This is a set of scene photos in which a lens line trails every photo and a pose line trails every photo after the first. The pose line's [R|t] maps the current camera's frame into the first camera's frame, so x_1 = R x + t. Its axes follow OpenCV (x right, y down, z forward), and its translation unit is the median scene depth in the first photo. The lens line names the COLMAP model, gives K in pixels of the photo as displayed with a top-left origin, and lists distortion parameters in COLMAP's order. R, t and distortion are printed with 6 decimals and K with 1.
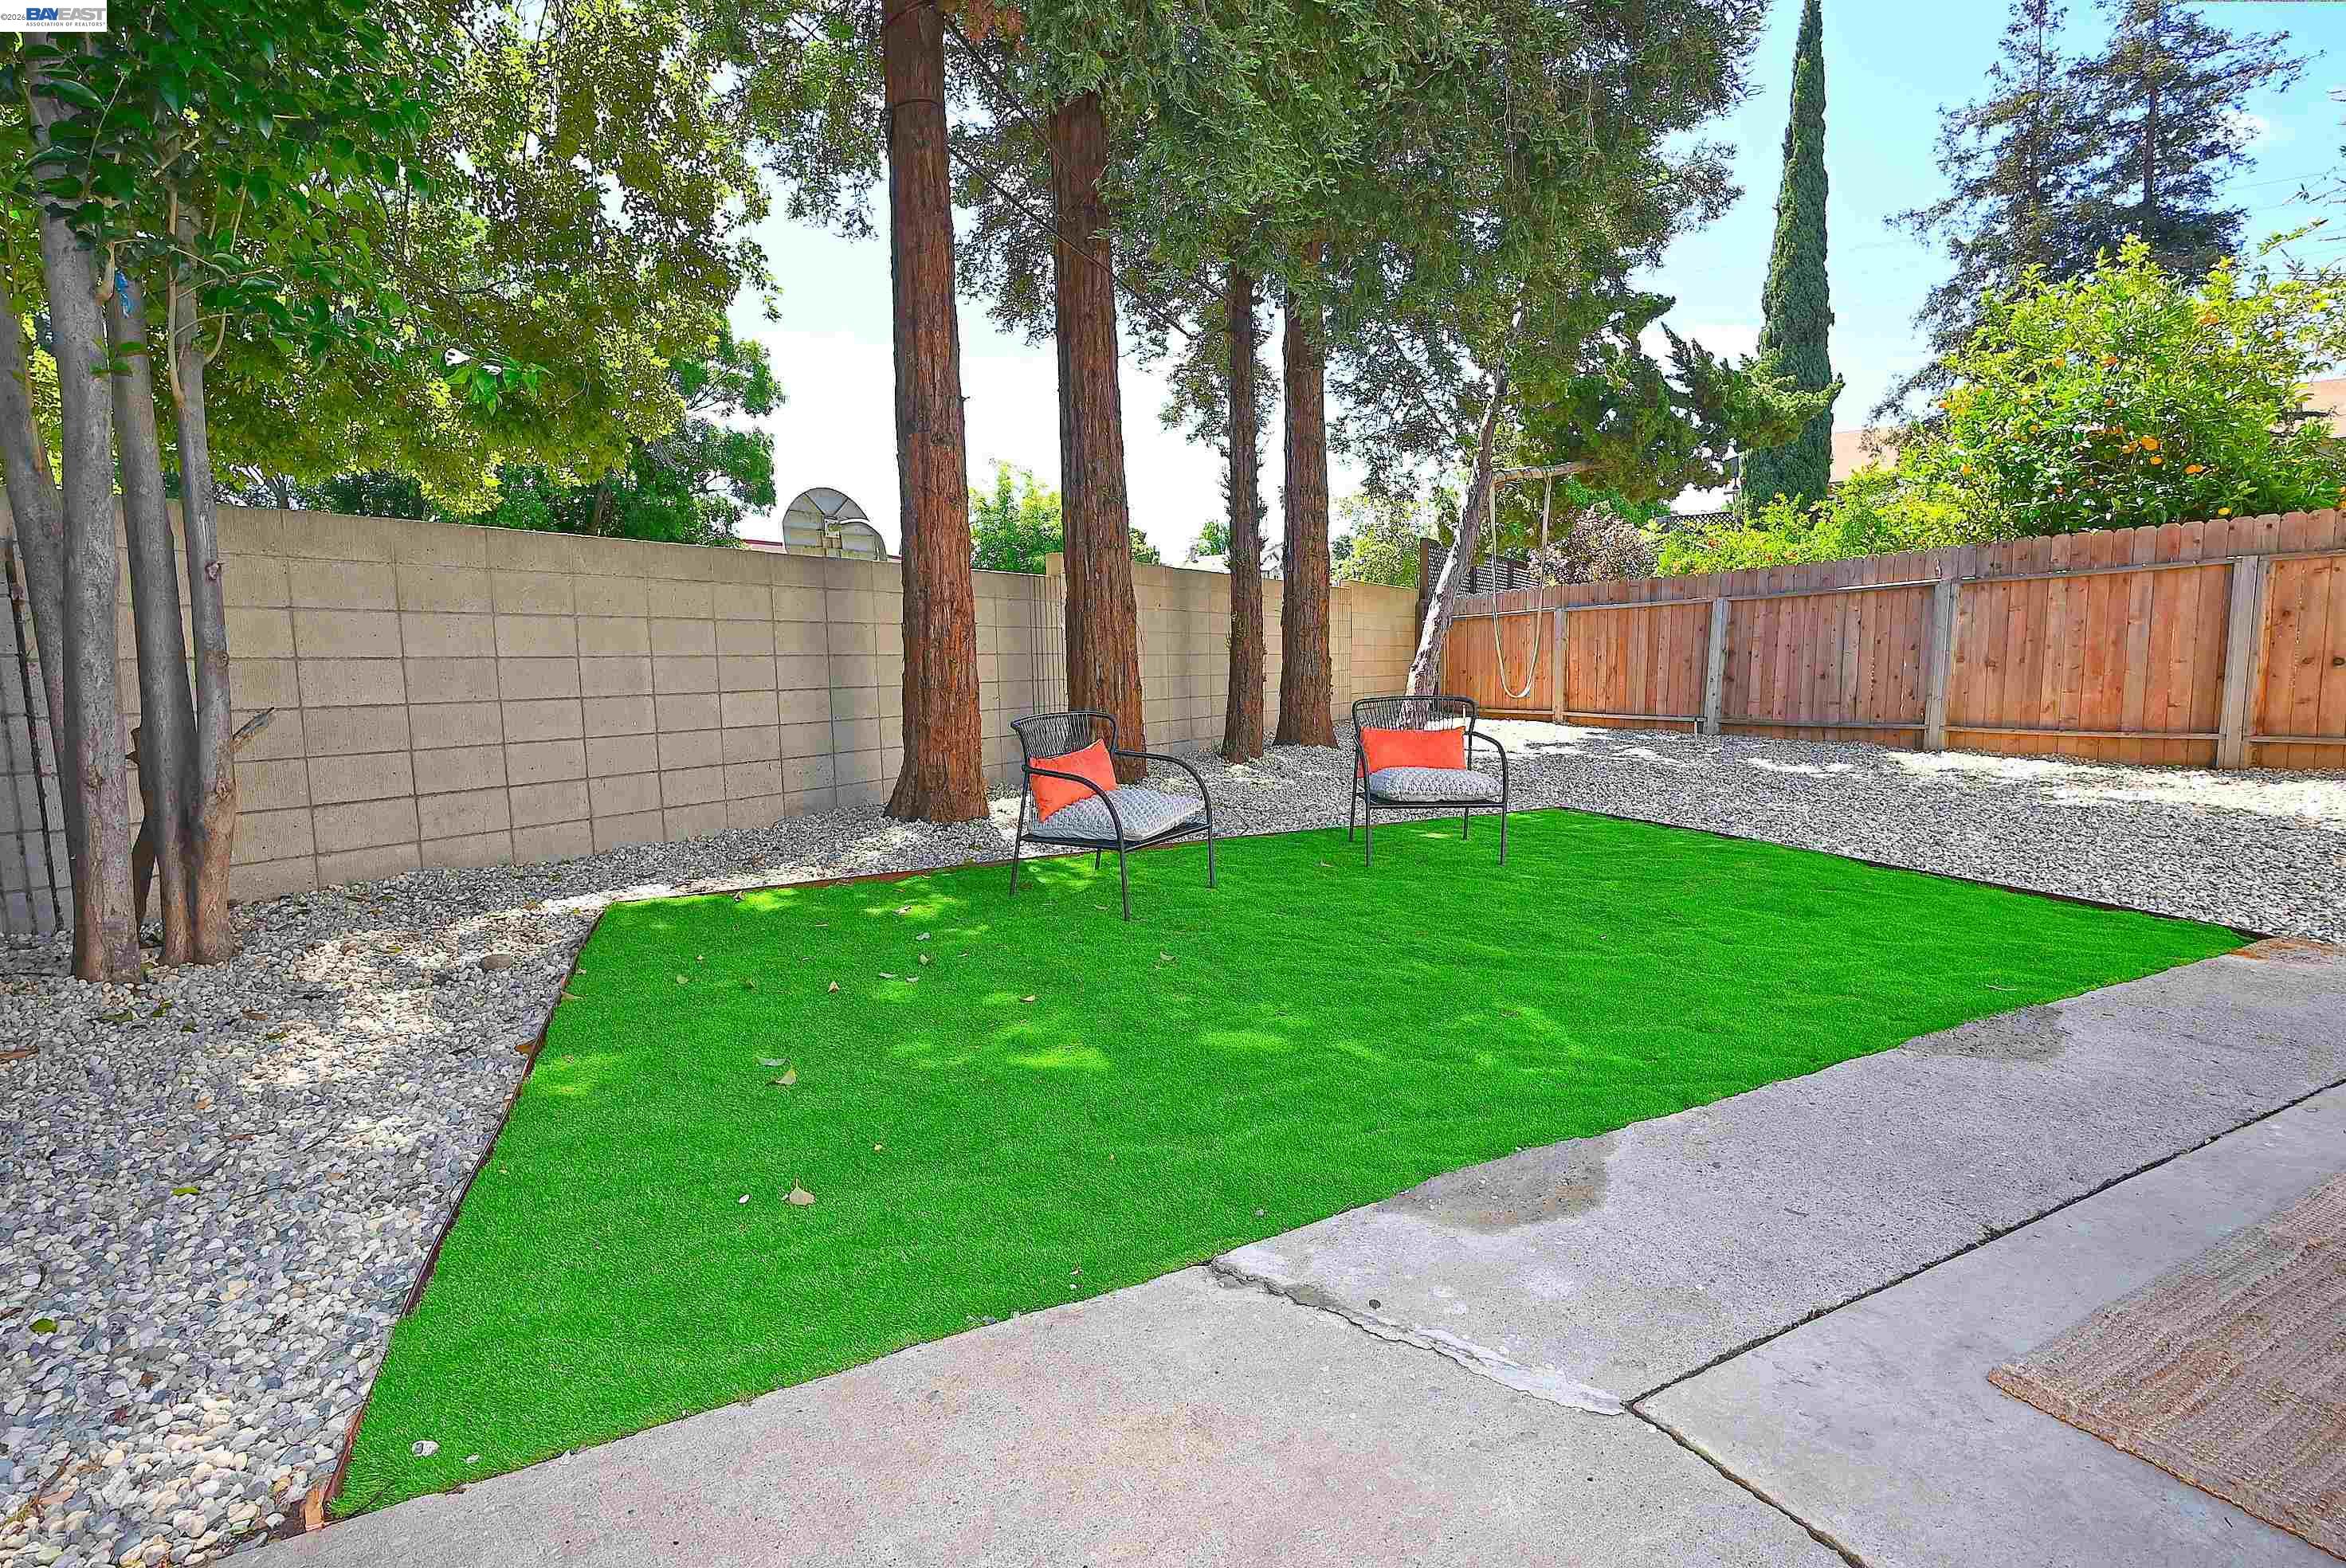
lens RADIAL K [[1153.7, 0, 1171.2], [0, 1153.7, 784.8], [0, 0, 1]] dist [-0.005064, 0.002678]
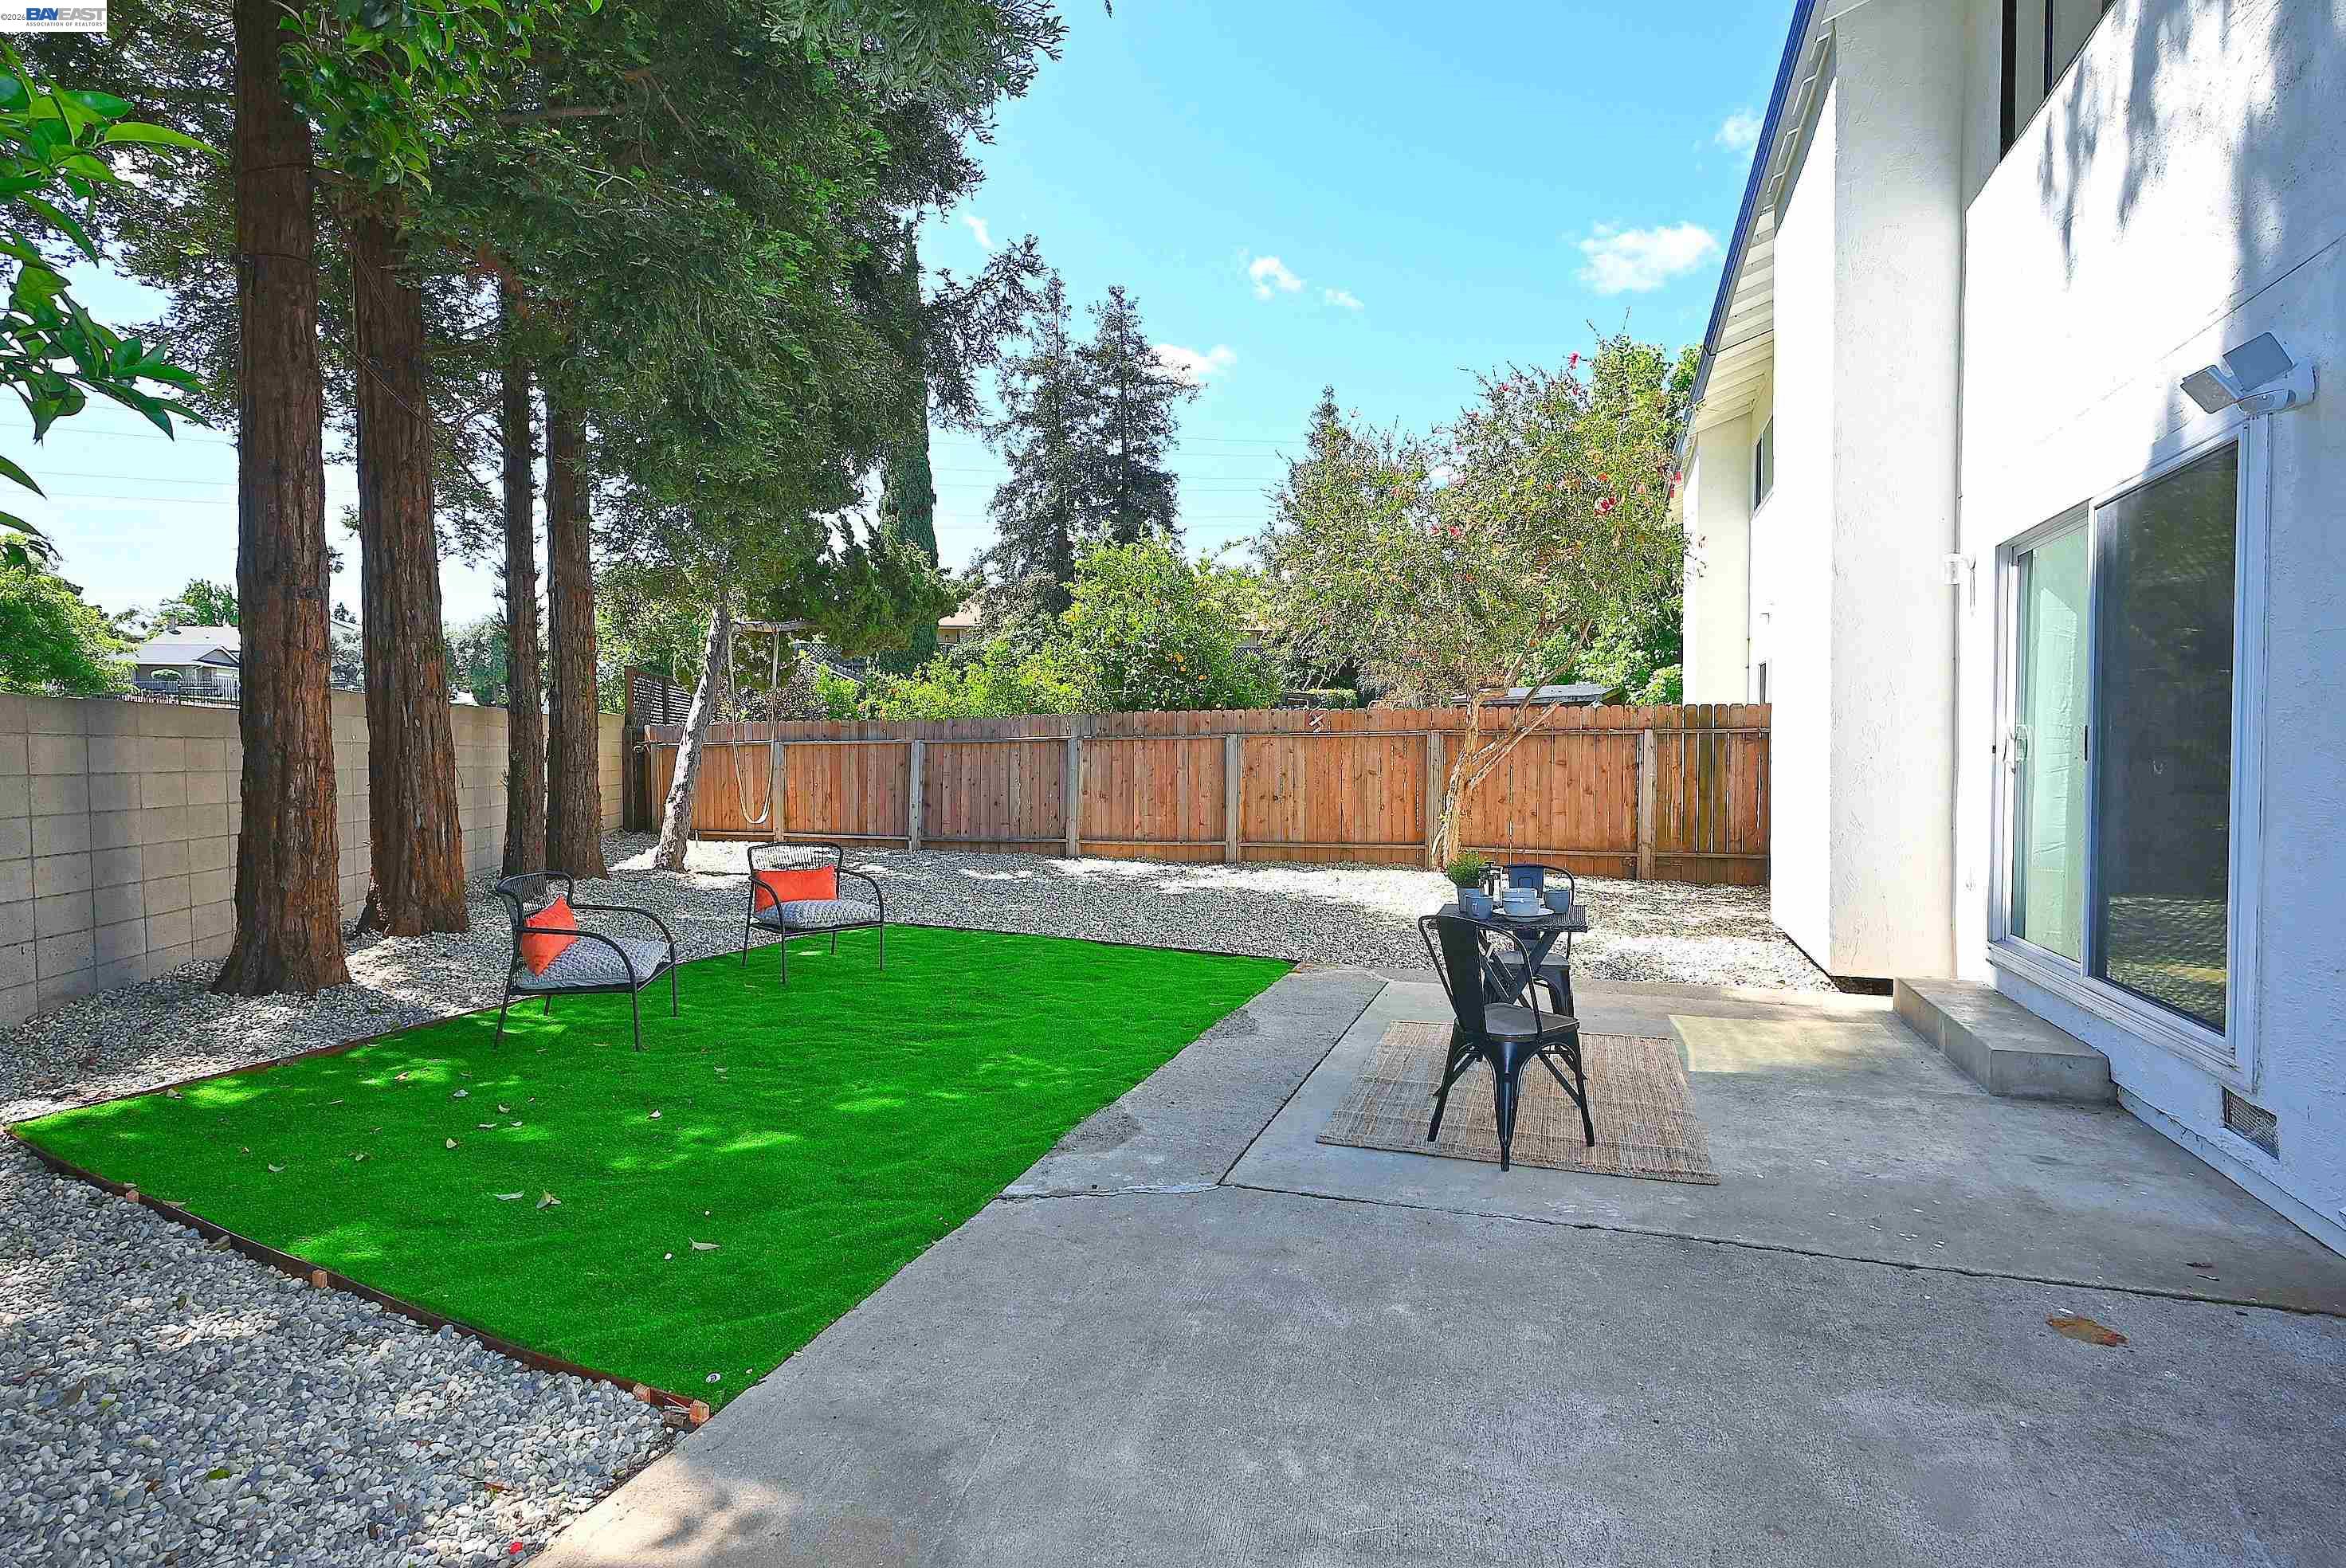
lens RADIAL K [[1158.3, 0, 1171.4], [0, 1158.3, 788.0], [0, 0, 1]] dist [-0.003157, 0.001628]
pose [[0.733386, -0.003855, 0.679801, -0.185895], [0.061014, 0.996321, -0.060174, -0.019310], [-0.677069, 0.085608, 0.730924, -0.107359]]
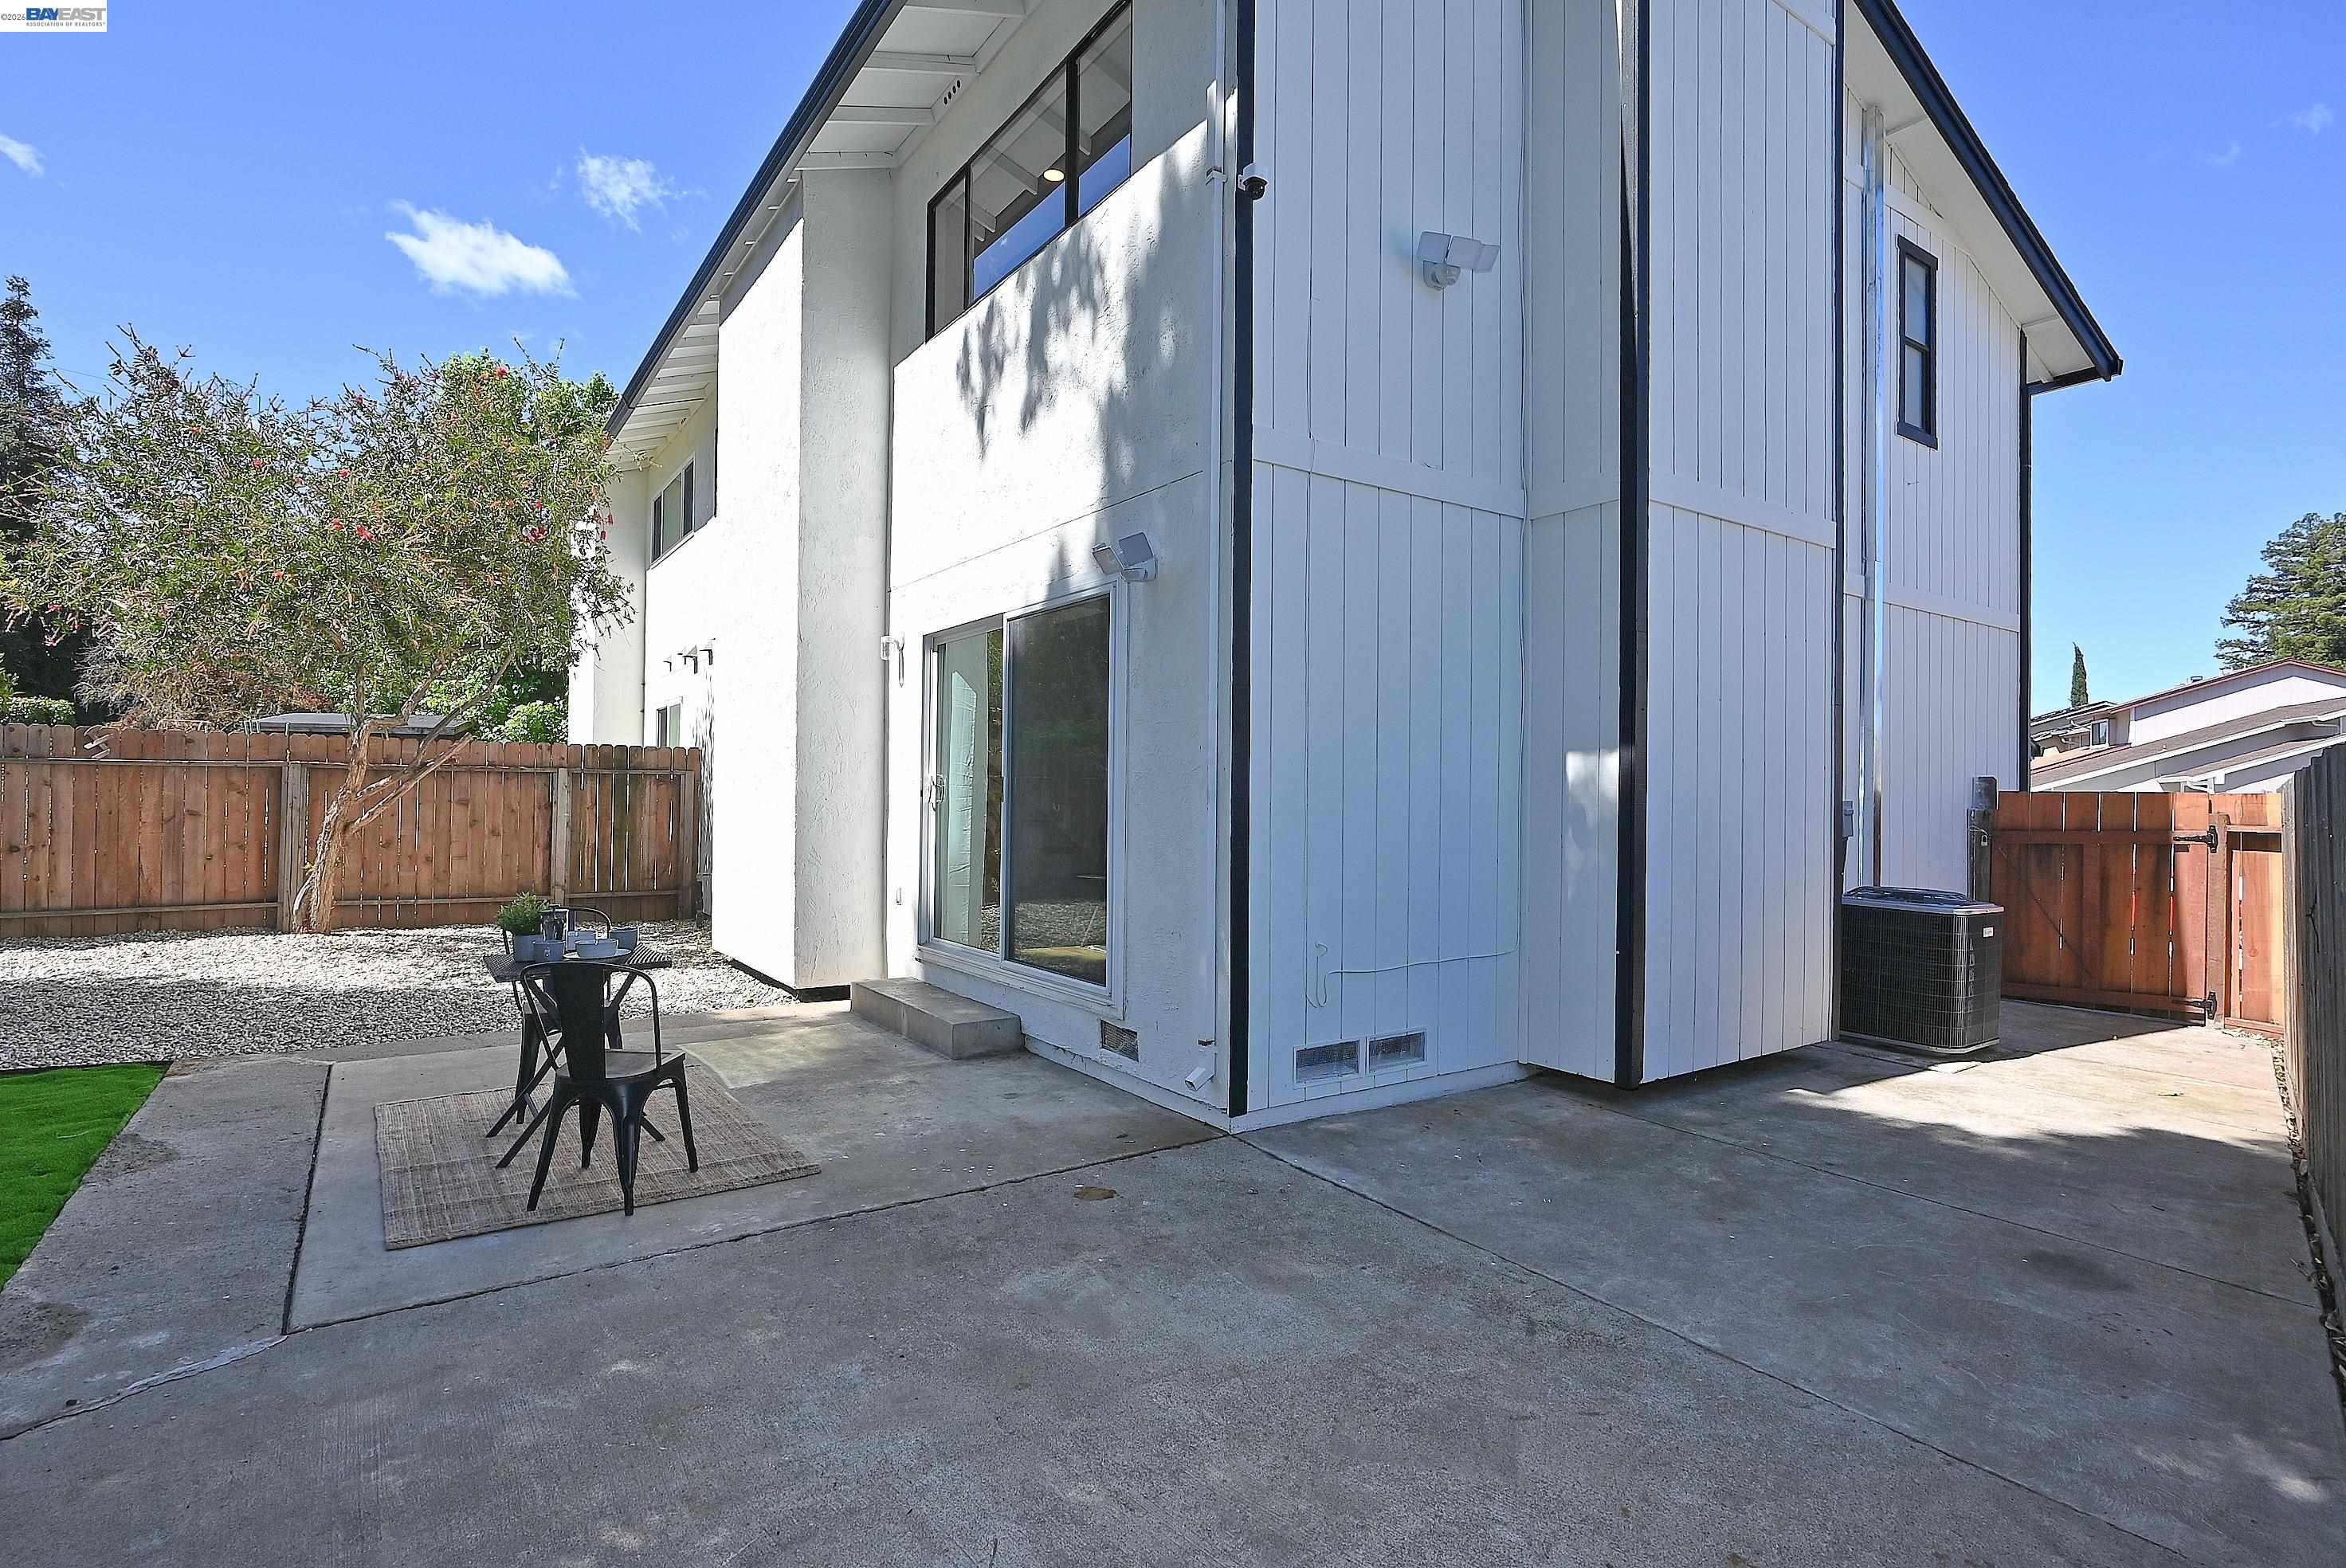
lens RADIAL K [[1158.3, 0, 1171.4], [0, 1158.3, 788.0], [0, 0, 1]] dist [-0.003157, 0.001628]
pose [[-0.124820, 0.026031, 0.991838, -0.239521], [0.096662, 0.995219, -0.013955, -0.025161], [-0.987460, 0.094131, -0.126740, -0.038096]]
